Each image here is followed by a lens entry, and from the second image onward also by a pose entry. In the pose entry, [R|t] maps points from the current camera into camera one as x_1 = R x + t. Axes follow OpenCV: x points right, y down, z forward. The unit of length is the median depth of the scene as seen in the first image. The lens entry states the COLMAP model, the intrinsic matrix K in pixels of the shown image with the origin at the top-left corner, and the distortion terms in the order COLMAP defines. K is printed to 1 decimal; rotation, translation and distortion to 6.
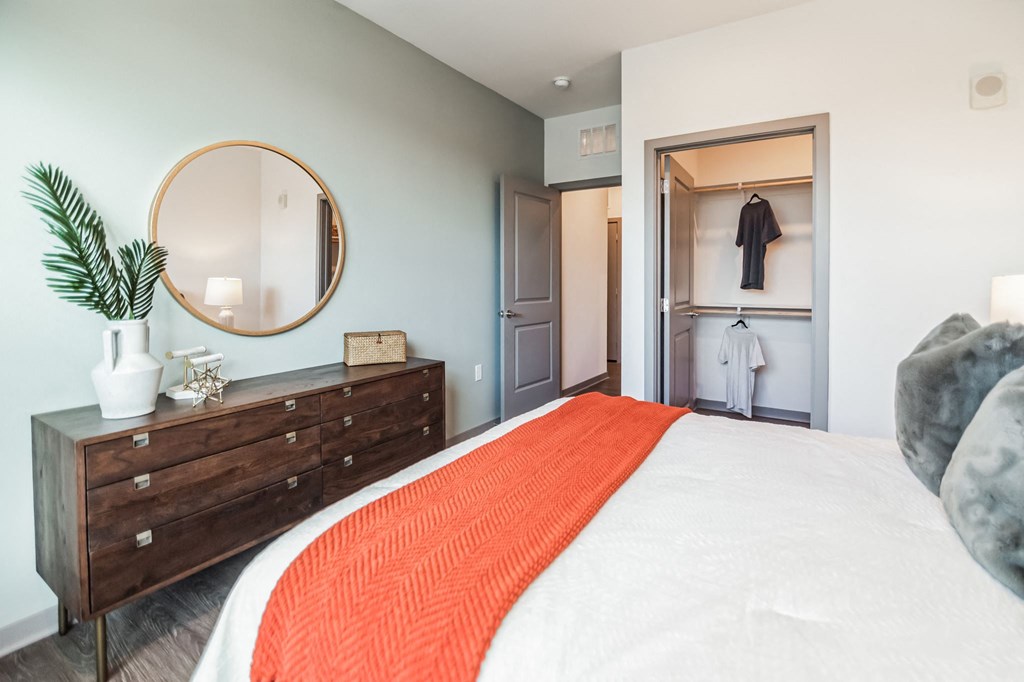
lens RADIAL K [[482.1, 0, 491.0], [0, 482.1, 288.3], [0, 0, 1]] dist [-0.001953, -0.000337]
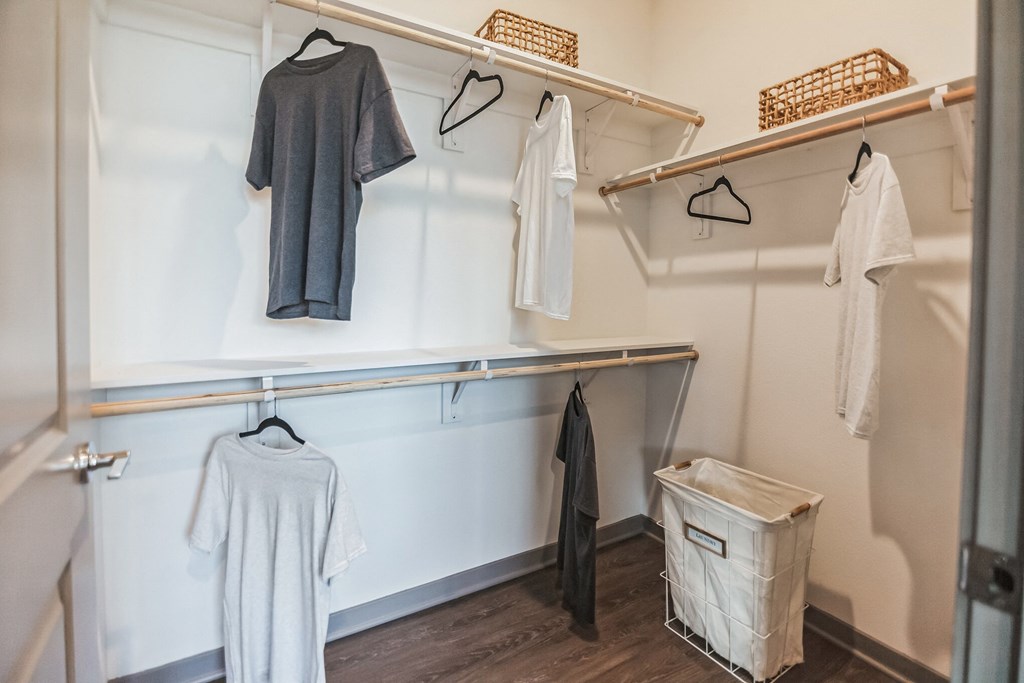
lens RADIAL K [[479.2, 0, 526.6], [0, 479.2, 291.9], [0, 0, 1]] dist [-0.014345, -0.000199]
pose [[0.398143, -0.003671, 0.917316, 0.310967], [0.010232, 0.999948, -0.000440, -0.014699], [-0.917266, 0.009561, 0.398160, 0.756671]]
